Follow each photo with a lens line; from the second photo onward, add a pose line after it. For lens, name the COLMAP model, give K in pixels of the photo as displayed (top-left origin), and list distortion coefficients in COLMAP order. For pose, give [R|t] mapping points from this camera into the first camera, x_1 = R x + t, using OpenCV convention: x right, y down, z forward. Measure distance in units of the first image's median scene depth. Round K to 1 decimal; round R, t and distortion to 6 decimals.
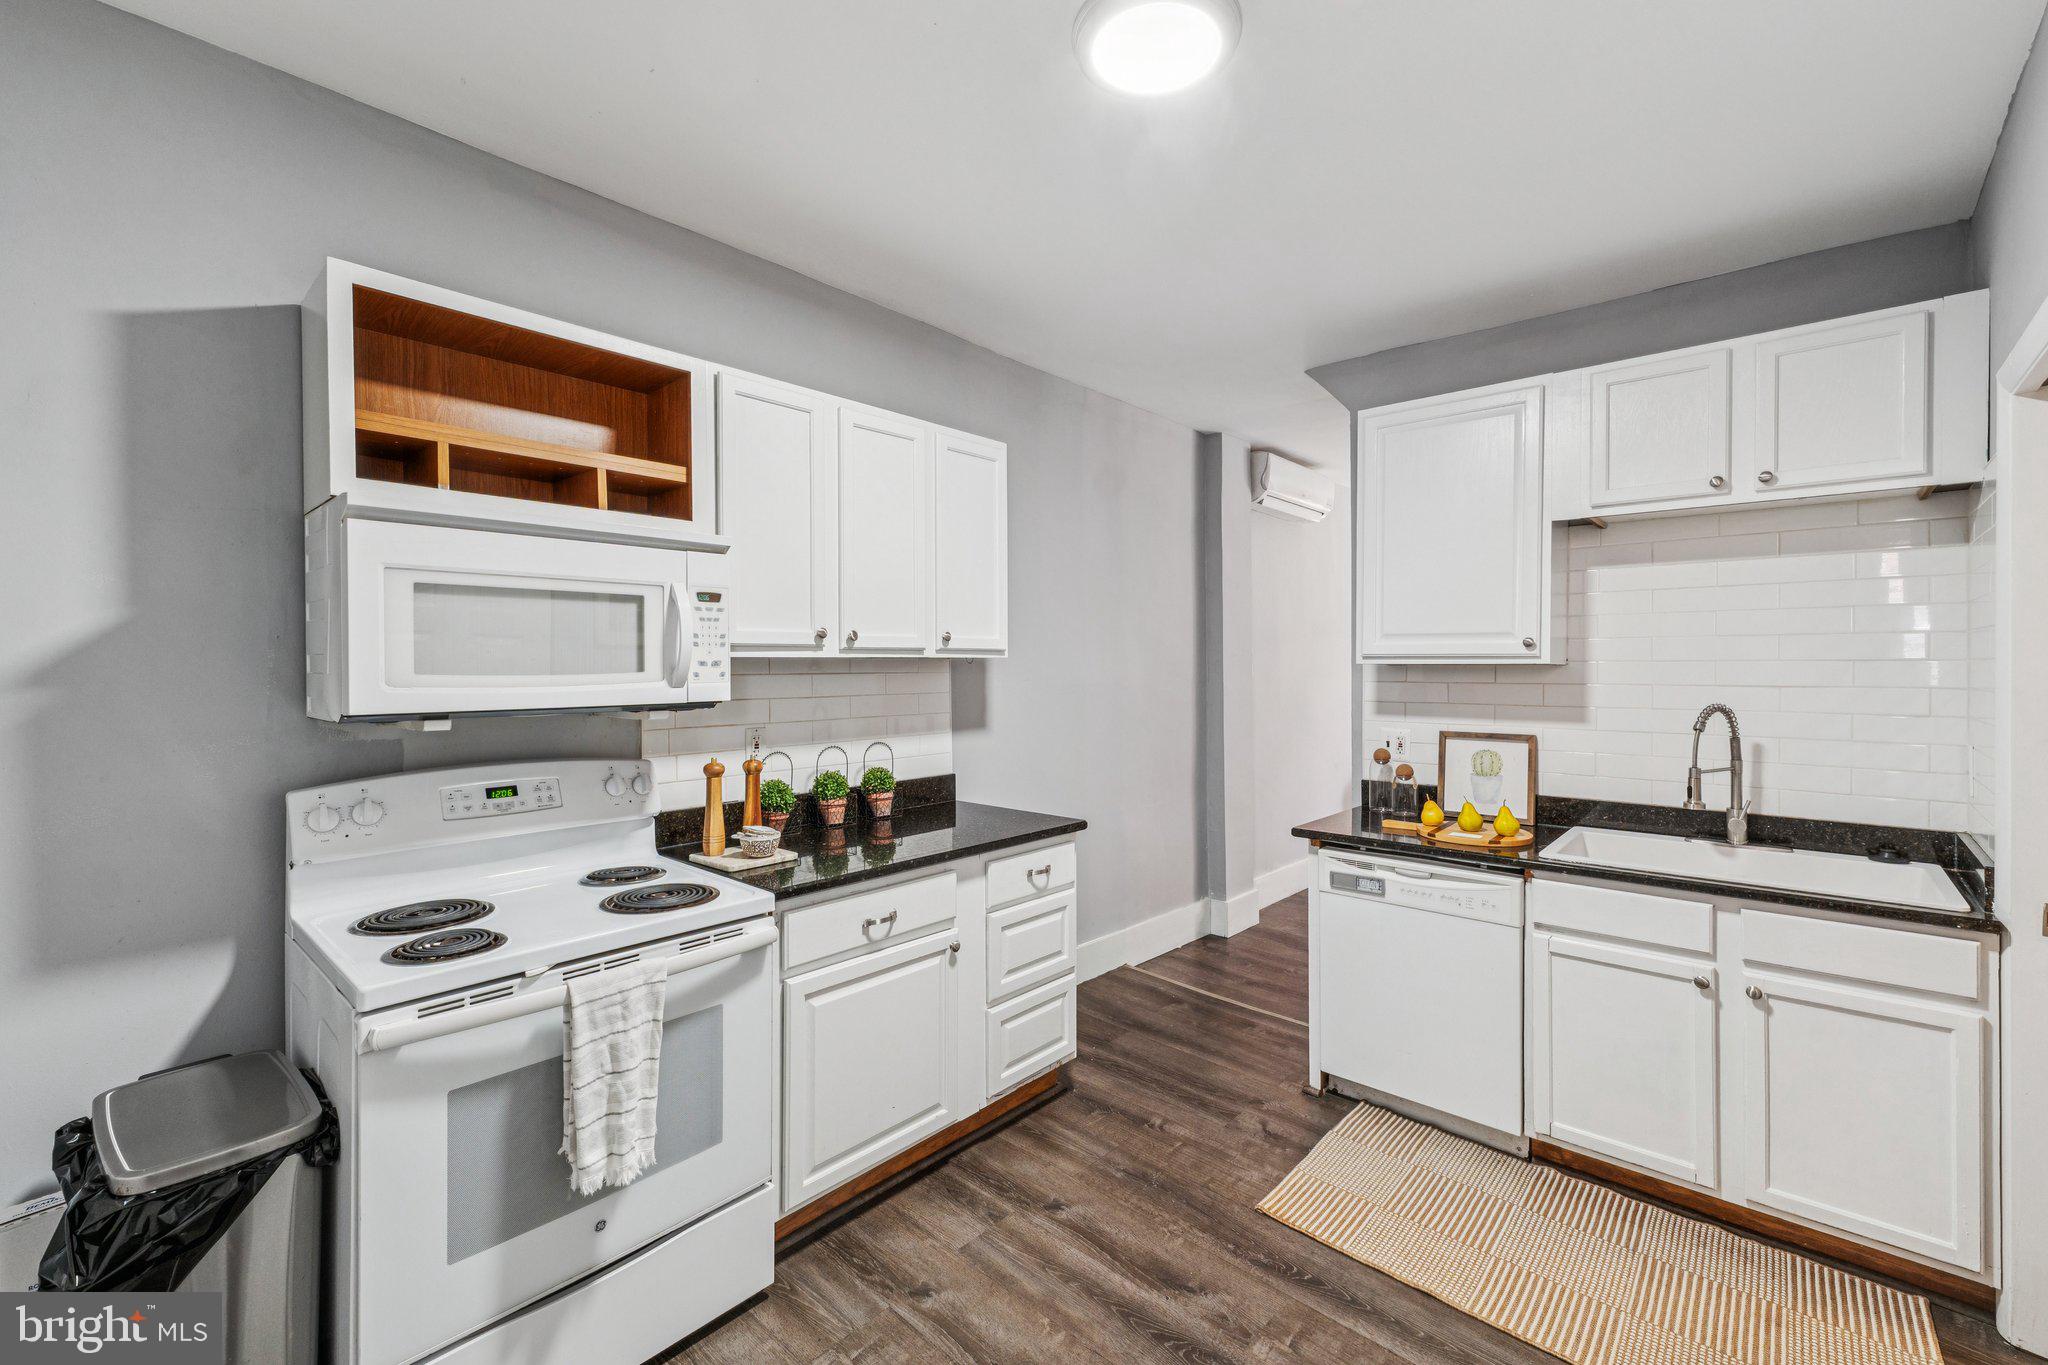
lens RADIAL K [[878.5, 0, 1028.9], [0, 878.5, 665.9], [0, 0, 1]] dist [0.017889, 0.000488]
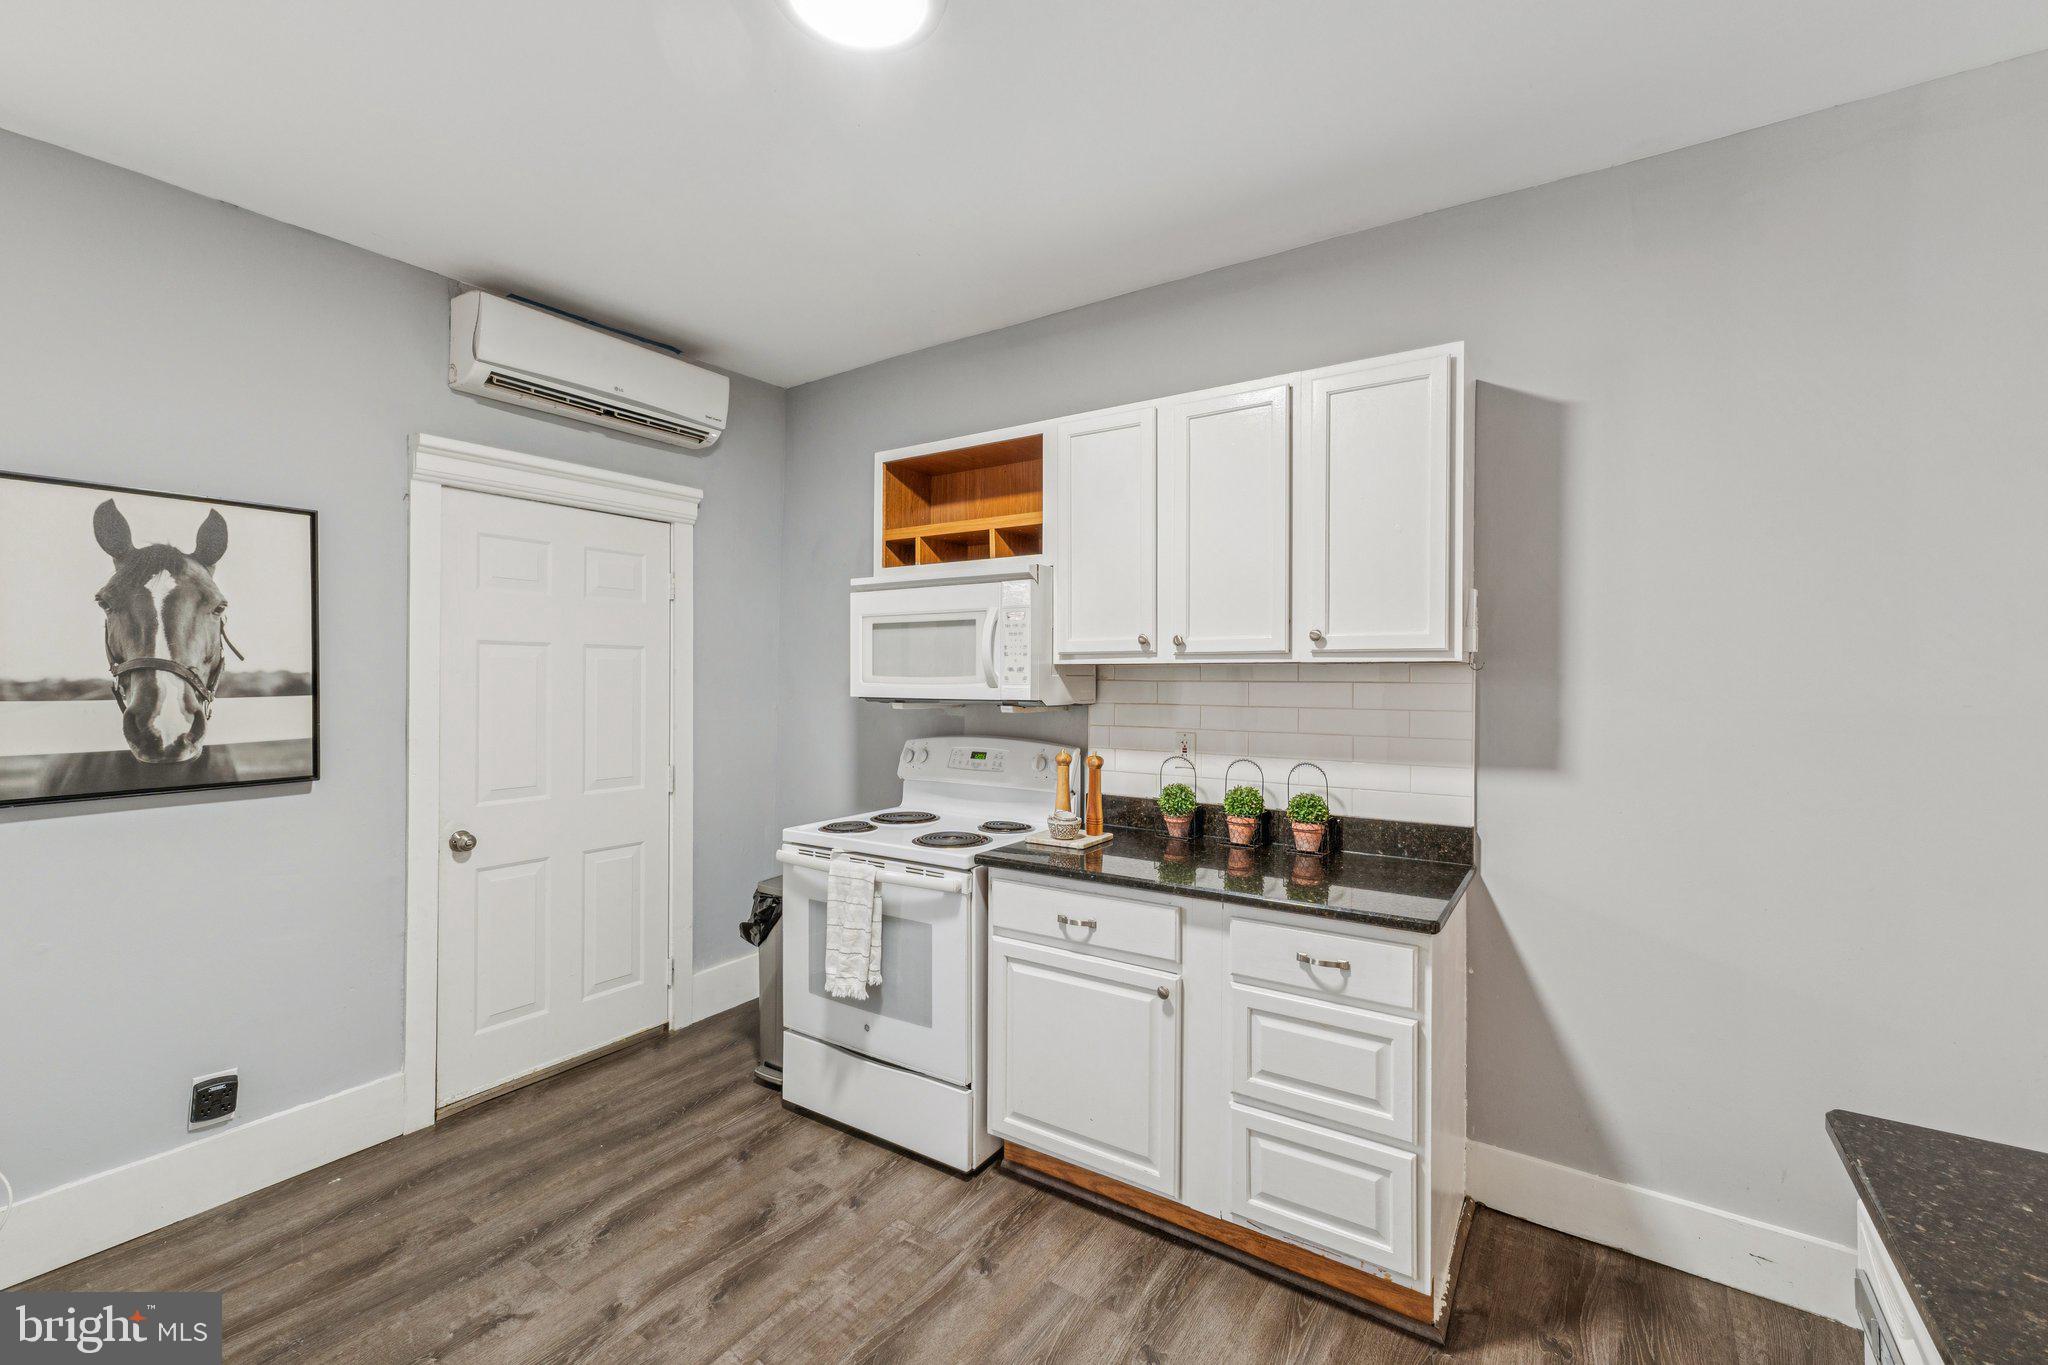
lens RADIAL K [[878.5, 0, 1023.3], [0, 878.5, 676.2], [0, 0, 1]] dist [0.017889, 0.000488]
pose [[0.130157, 0.001739, -0.991492, 0.816451], [-0.006425, 0.999979, 0.000911, 0.005543], [0.991473, 0.006252, 0.130165, 0.798320]]
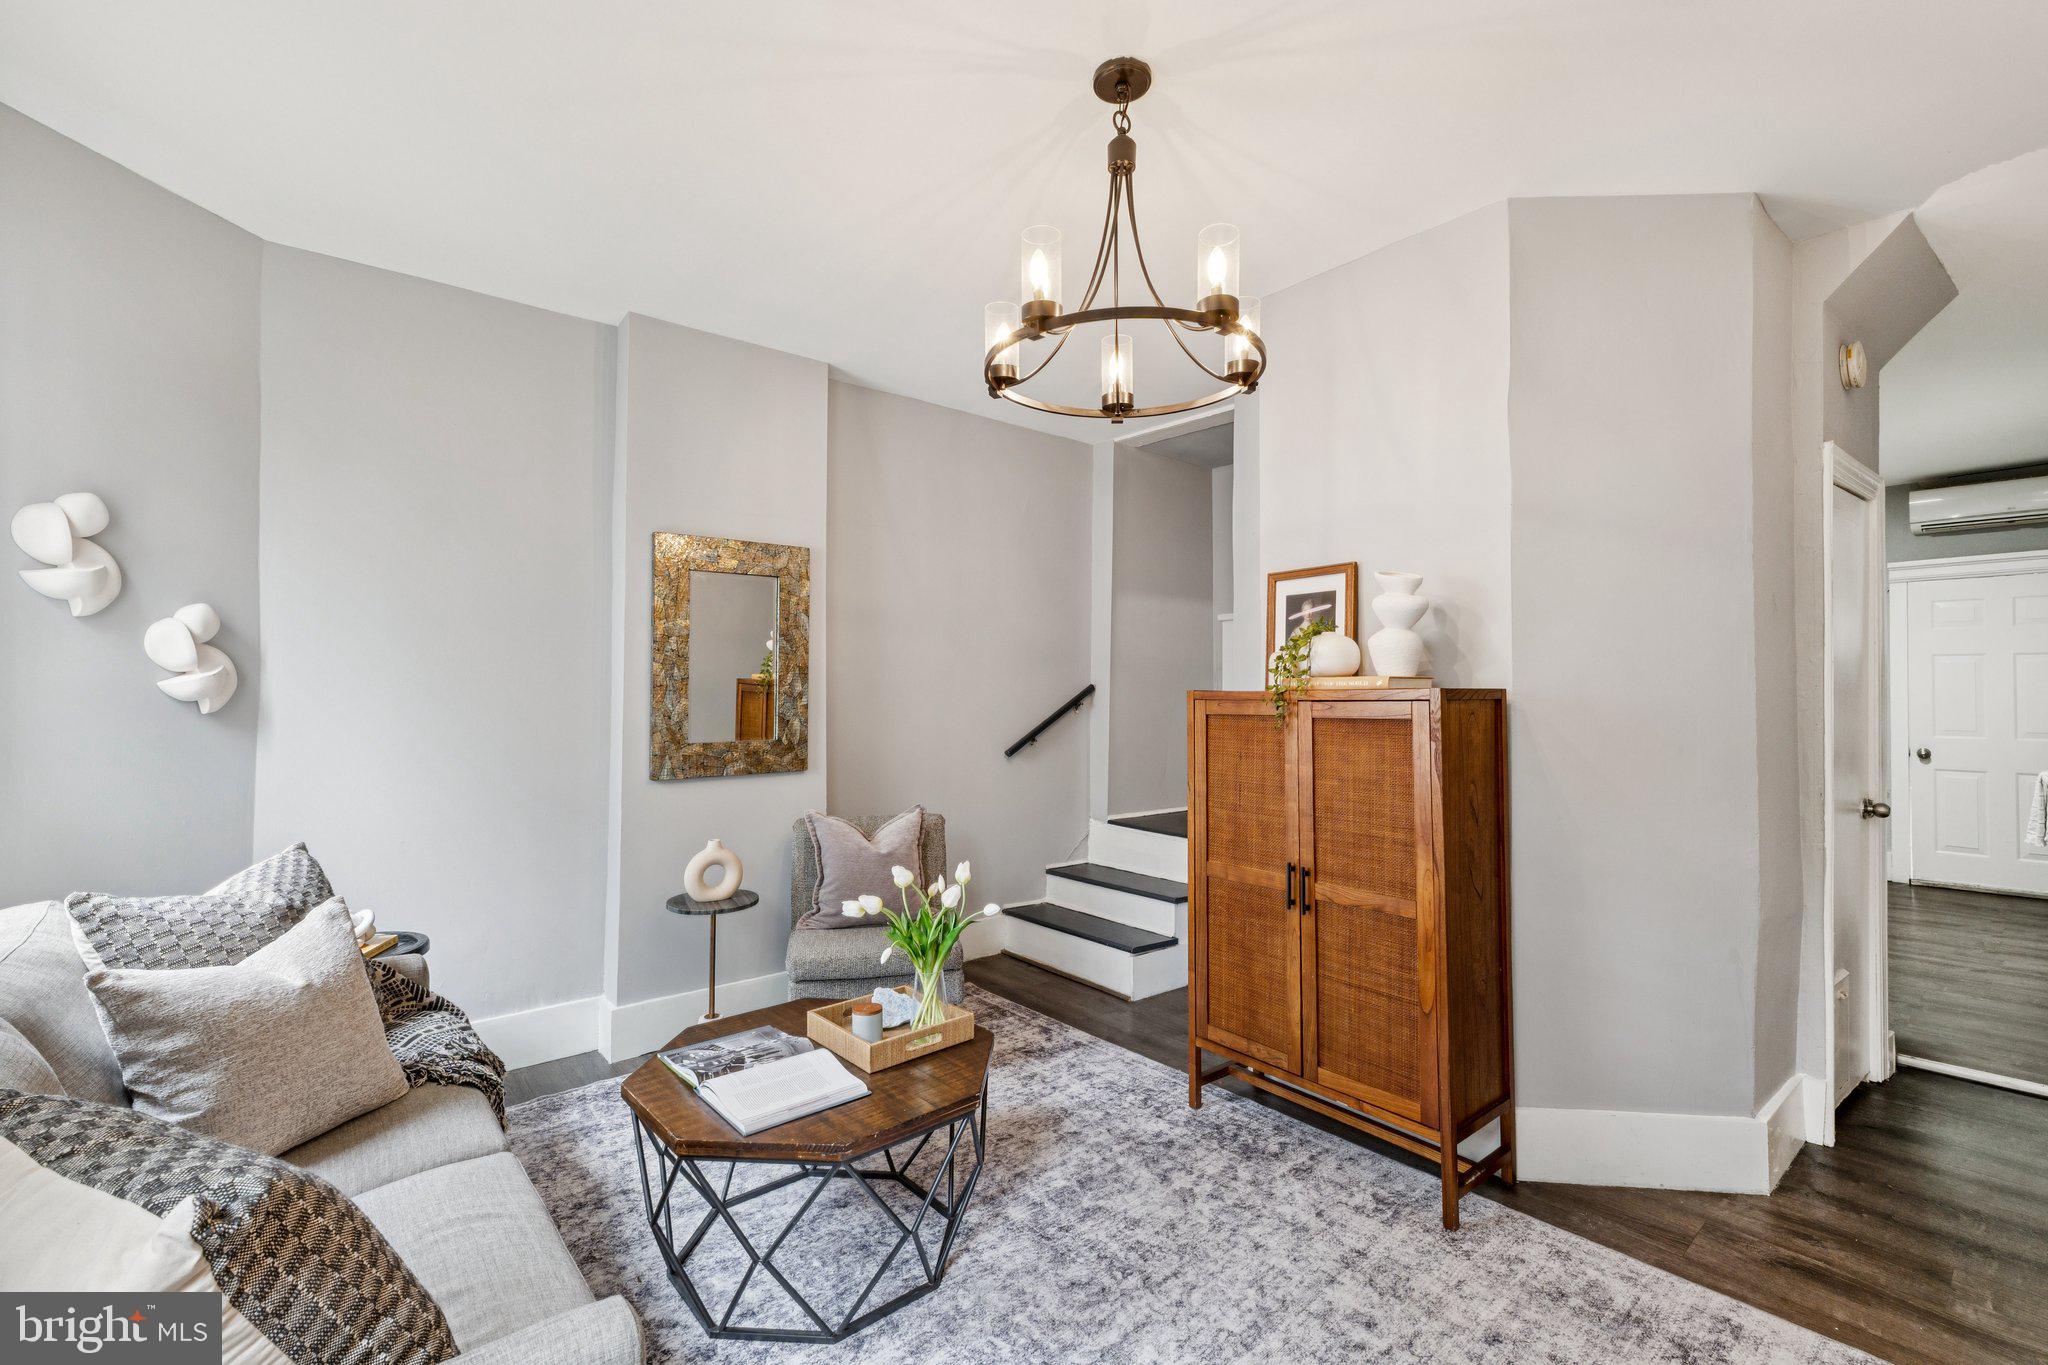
lens RADIAL K [[878.5, 0, 1021.9], [0, 878.5, 684.1], [0, 0, 1]] dist [0.017889, 0.000488]
pose [[-0.990289, -0.004264, 0.138960, 1.730582], [-0.004771, 0.999983, -0.003313, 0.065862], [-0.138943, -0.003944, -0.990293, 3.180835]]
